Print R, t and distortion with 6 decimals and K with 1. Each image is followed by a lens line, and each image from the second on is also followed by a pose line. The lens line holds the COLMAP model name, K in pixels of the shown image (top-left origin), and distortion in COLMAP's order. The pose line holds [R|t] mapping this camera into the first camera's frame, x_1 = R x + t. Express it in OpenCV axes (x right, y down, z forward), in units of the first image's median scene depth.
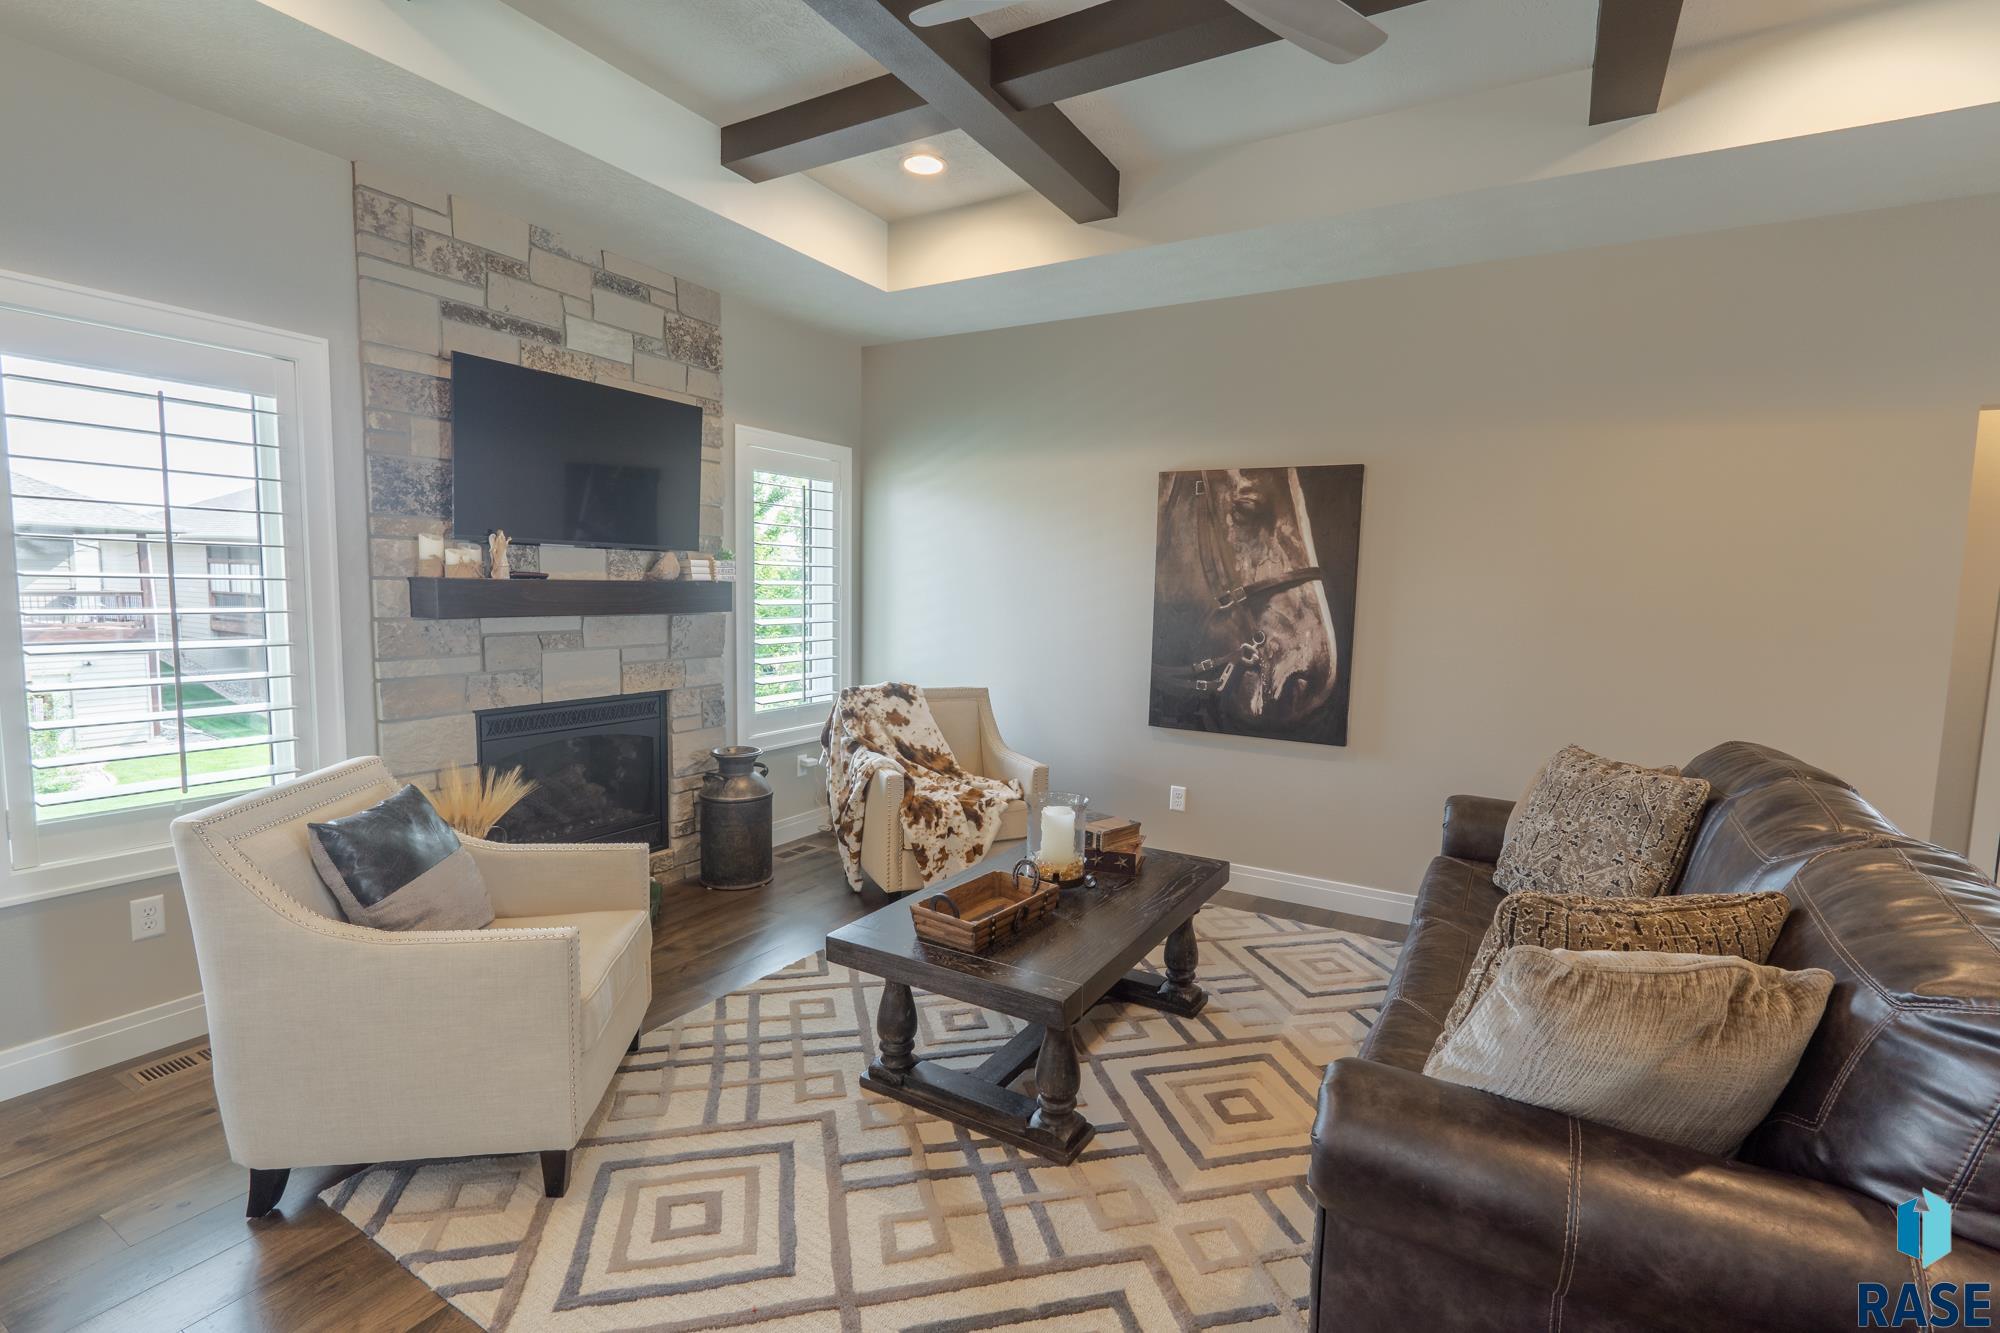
lens RADIAL K [[913.5, 0, 962.3], [0, 913.5, 677.2], [0, 0, 1]] dist [-0.003540, -0.001785]
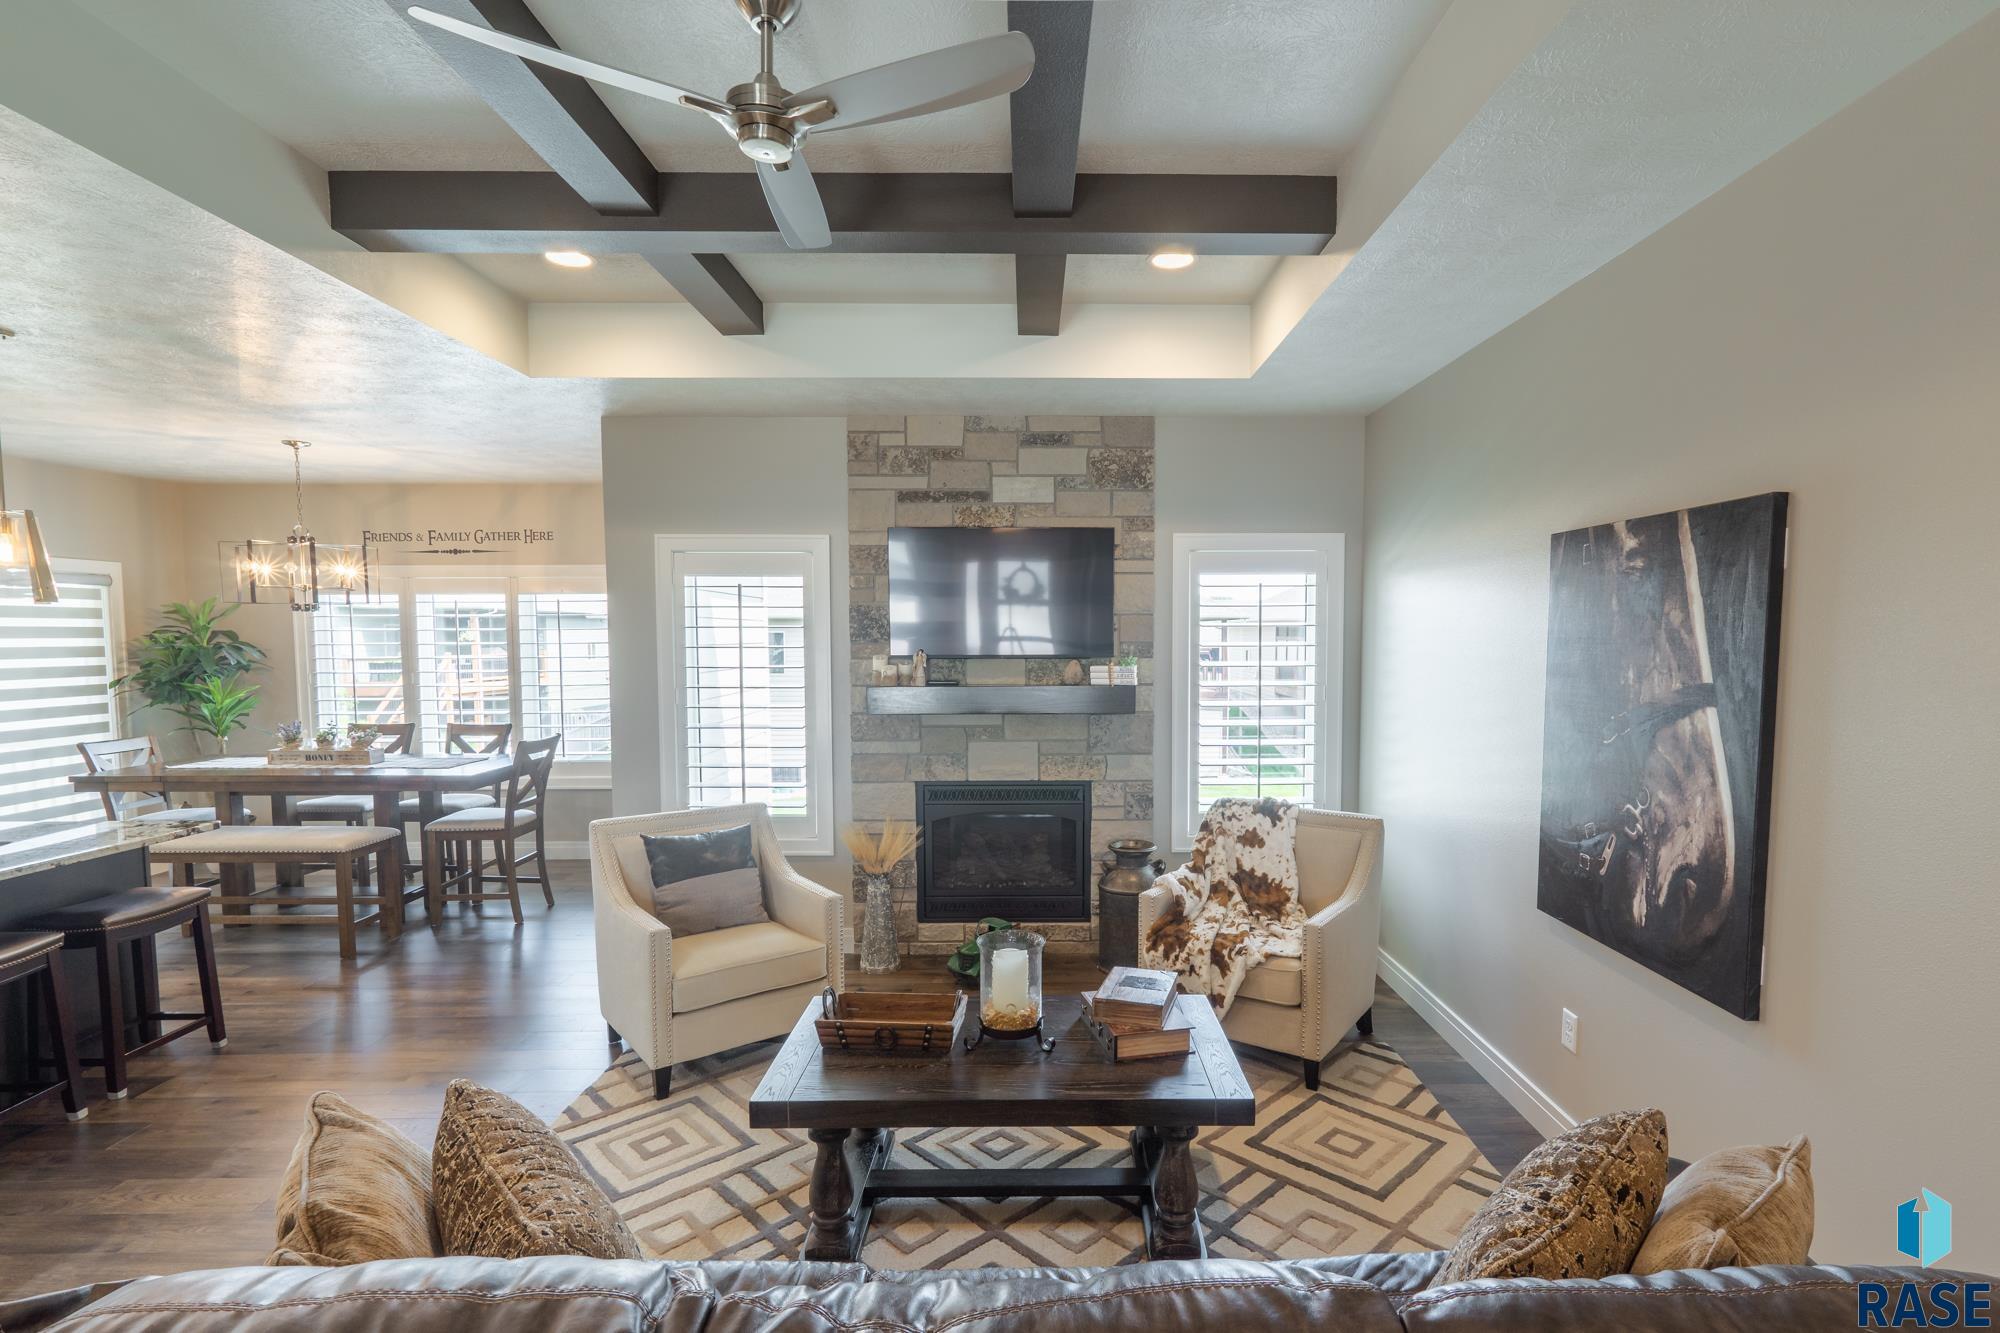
lens RADIAL K [[913.5, 0, 1008.3], [0, 913.5, 707.2], [0, 0, 1]] dist [-0.003540, -0.001785]
pose [[0.535816, 0.037610, -0.843497, 0.619955], [-0.072917, 0.997336, -0.001850, -0.072718], [0.841180, 0.062497, 0.537131, 0.334830]]
